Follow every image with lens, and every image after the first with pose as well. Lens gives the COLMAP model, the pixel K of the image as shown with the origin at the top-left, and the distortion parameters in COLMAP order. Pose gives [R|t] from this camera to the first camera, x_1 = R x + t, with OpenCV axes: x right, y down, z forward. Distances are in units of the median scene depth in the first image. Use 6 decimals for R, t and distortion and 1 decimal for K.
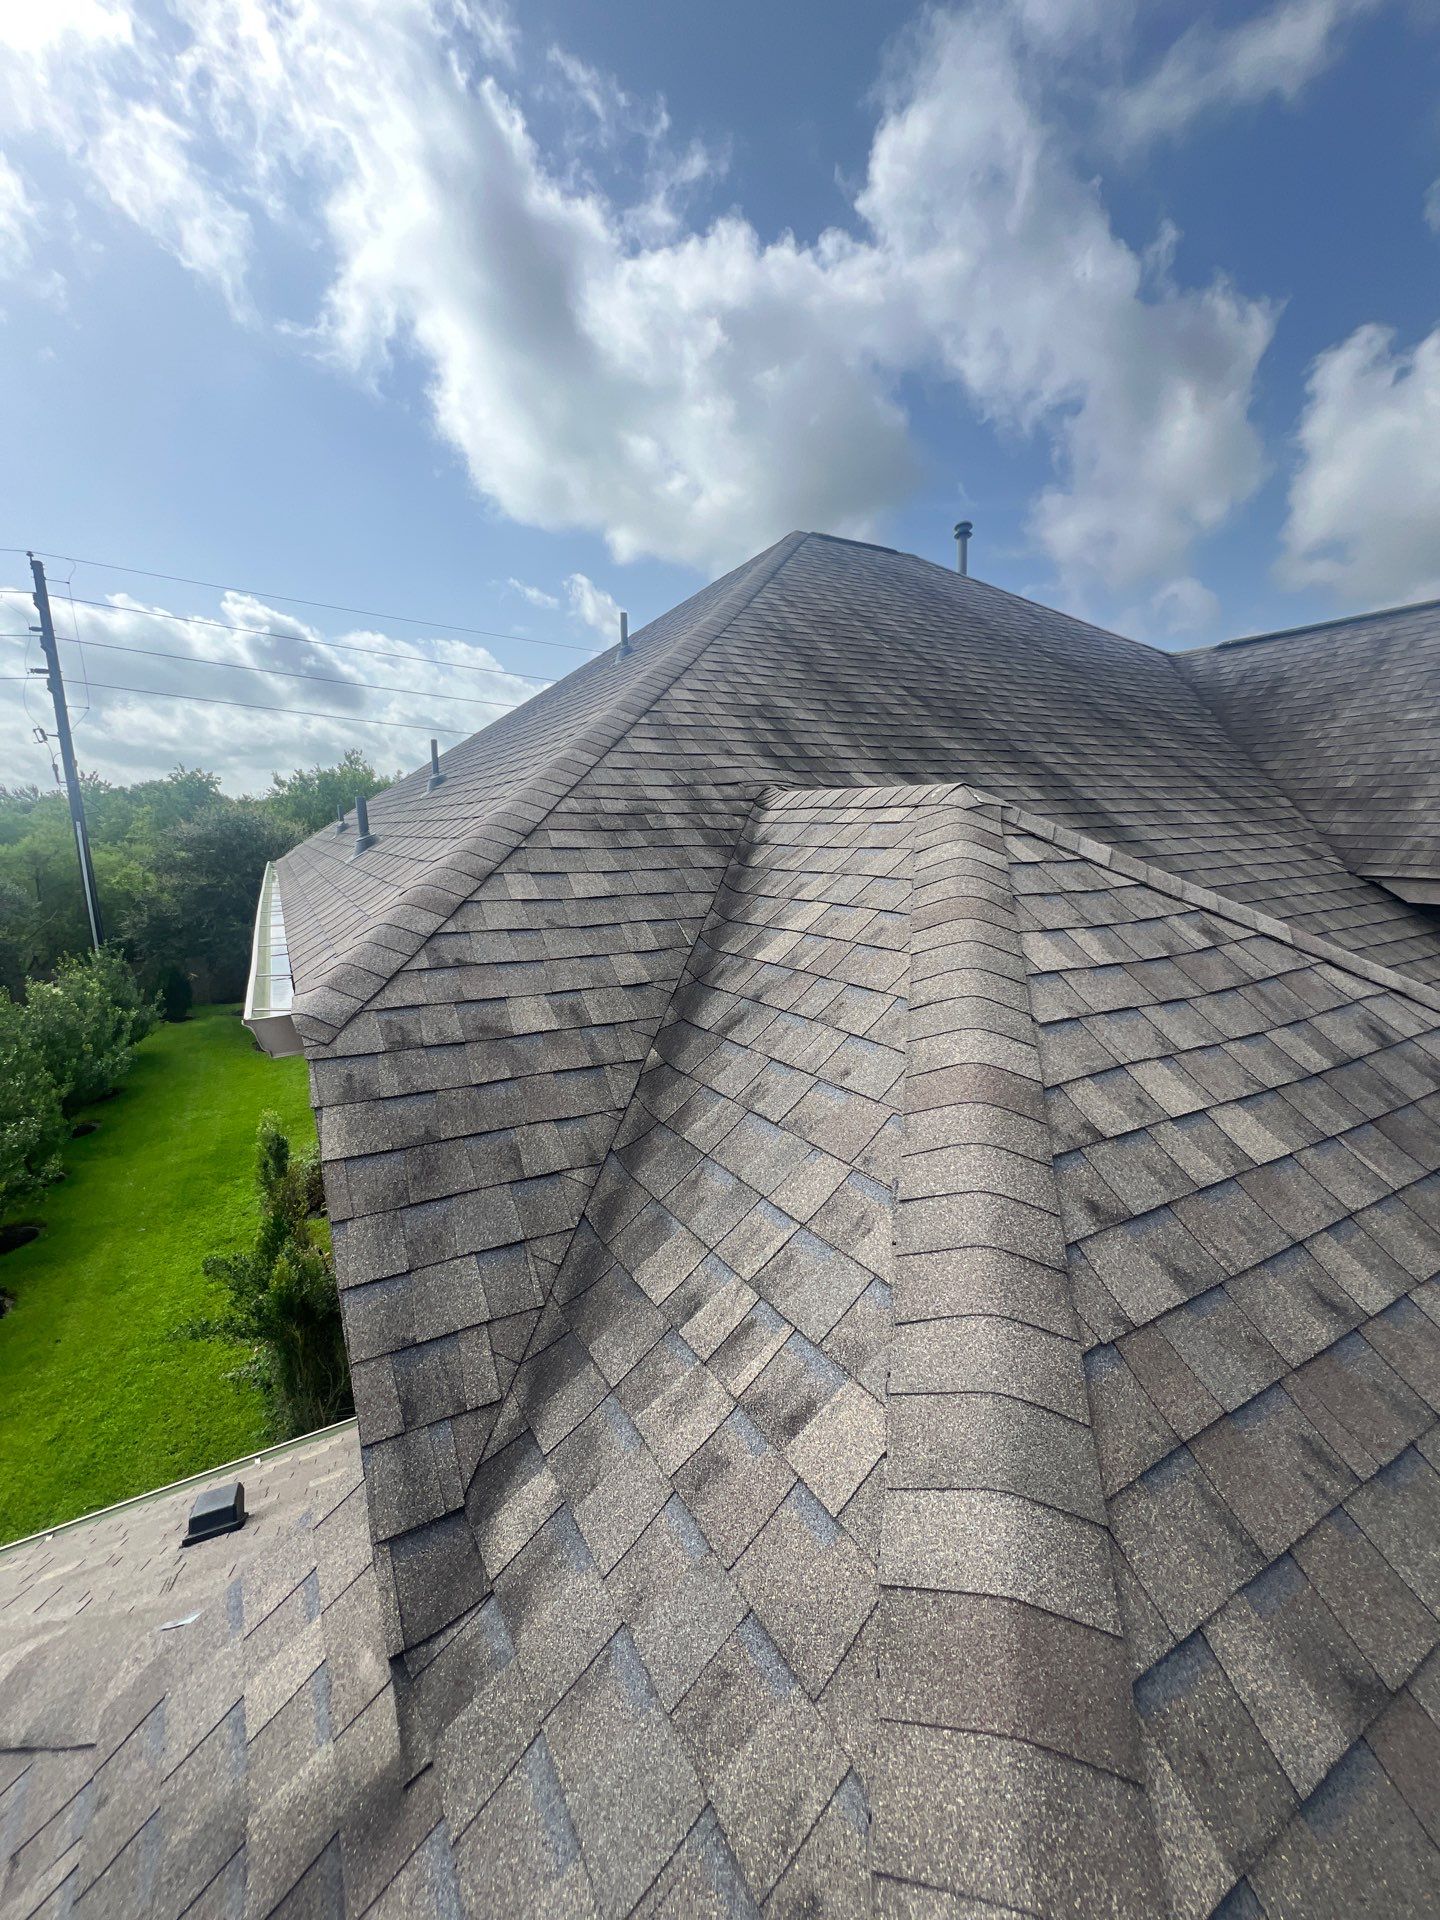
lens RADIAL K [[765.5, 0, 720.0], [0, 765.5, 960.0], [0, 0, 1]] dist [-0.007807, 0.003716]
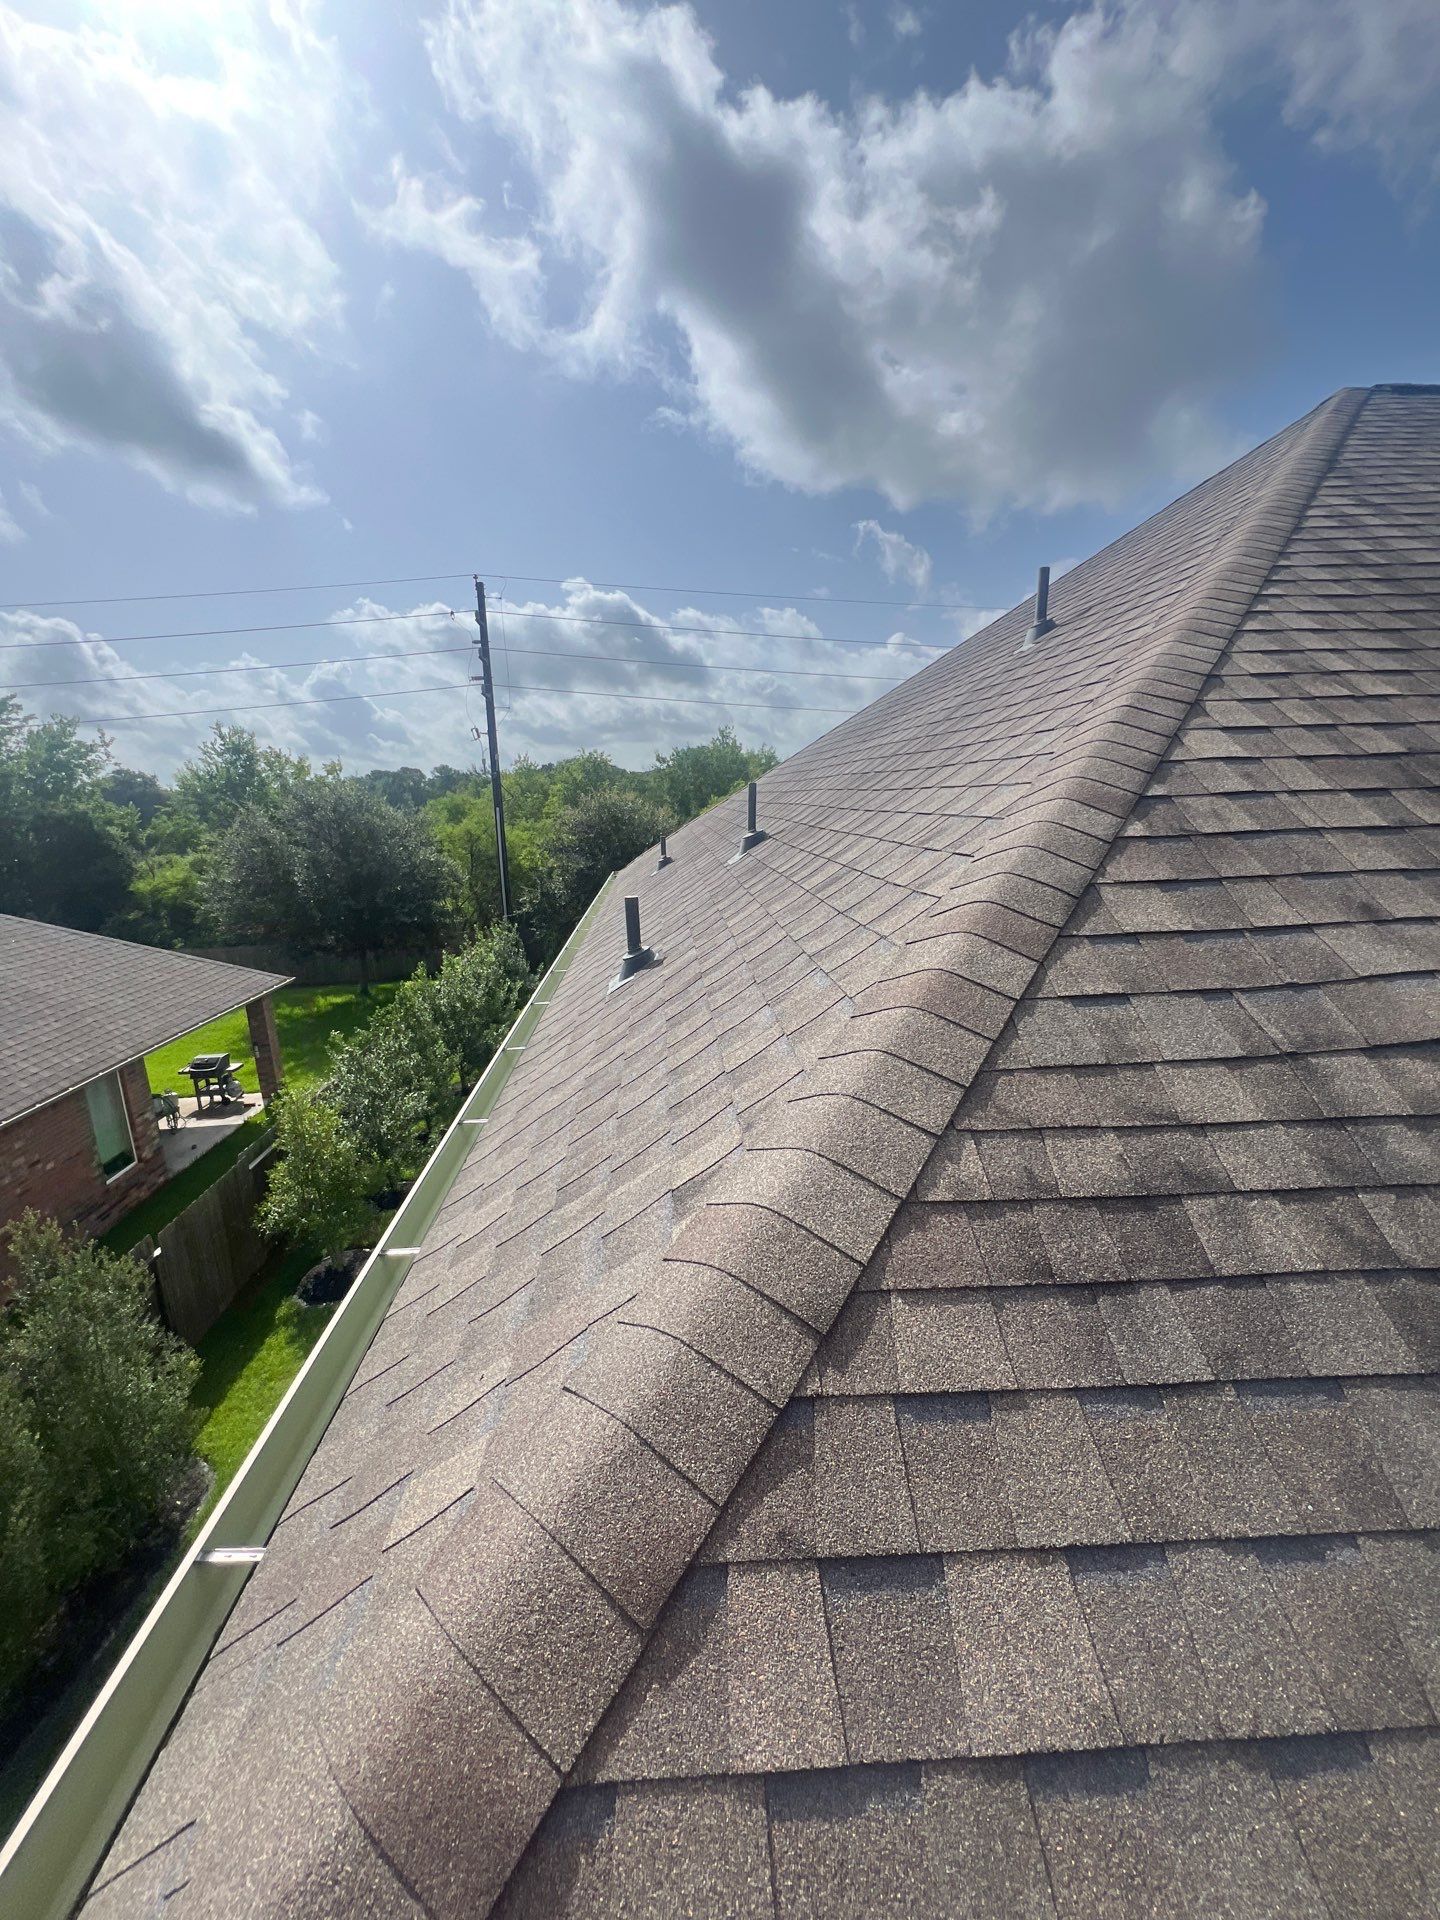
lens RADIAL K [[765.5, 0, 720.0], [0, 765.5, 960.0], [0, 0, 1]] dist [-0.007807, 0.003716]
pose [[0.901115, 0.084599, -0.425246, -0.182709], [-0.064483, 0.996021, 0.061508, -0.374471], [0.428758, -0.028004, 0.902985, 0.747611]]
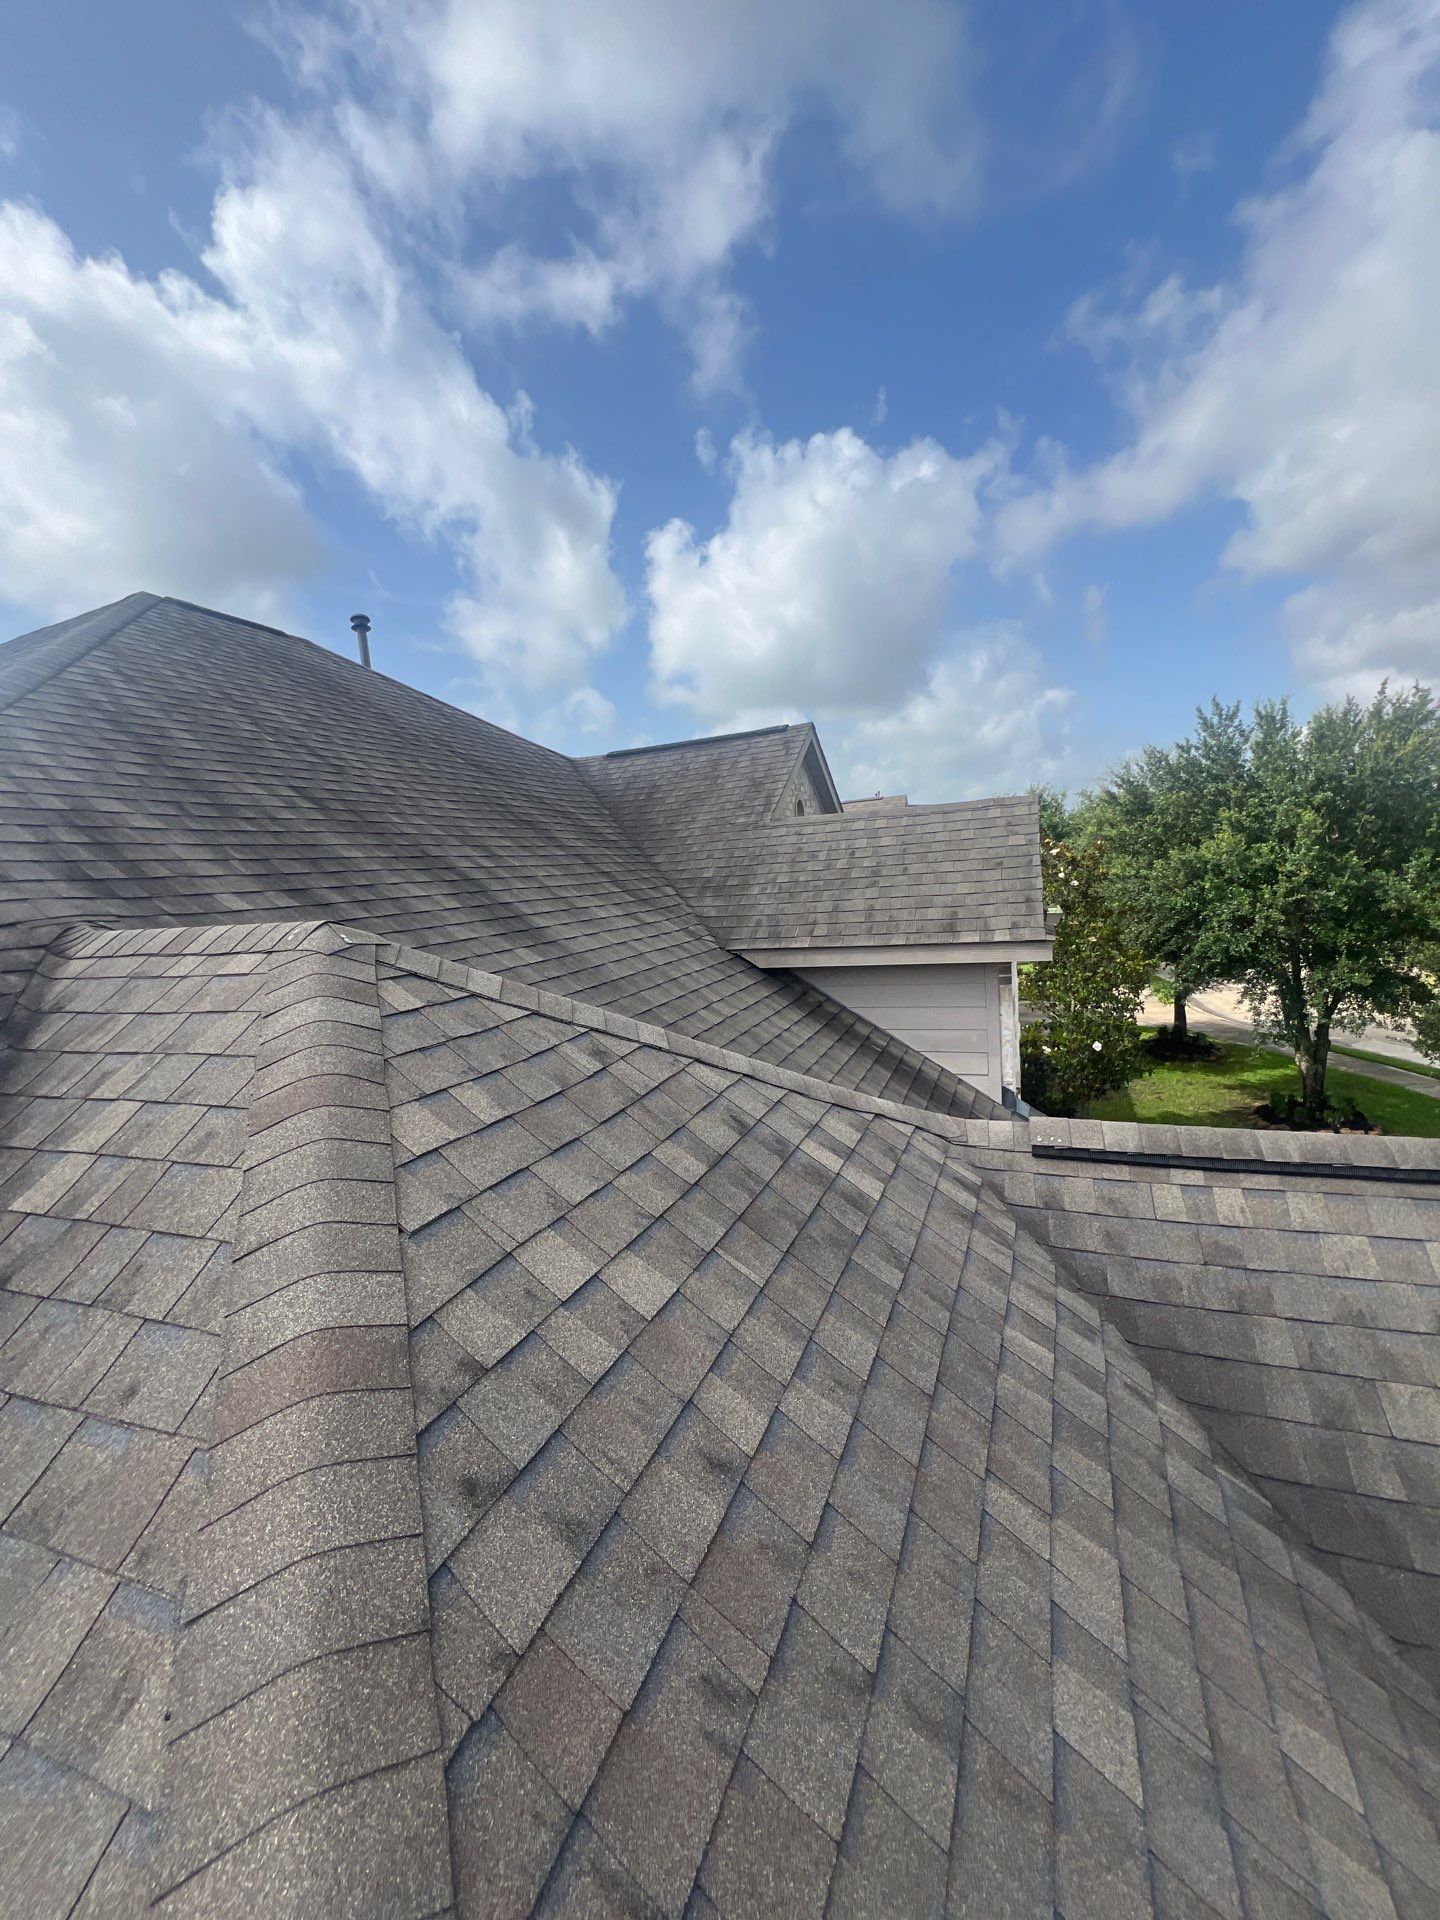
lens RADIAL K [[767.3, 0, 719.1], [0, 767.3, 963.6], [0, 0, 1]] dist [-0.000326, -0.000341]
pose [[0.785039, -0.108549, 0.609862, 0.136804], [0.167517, 0.985045, -0.040306, -0.077742], [-0.596366, 0.133804, 0.791482, 0.064018]]
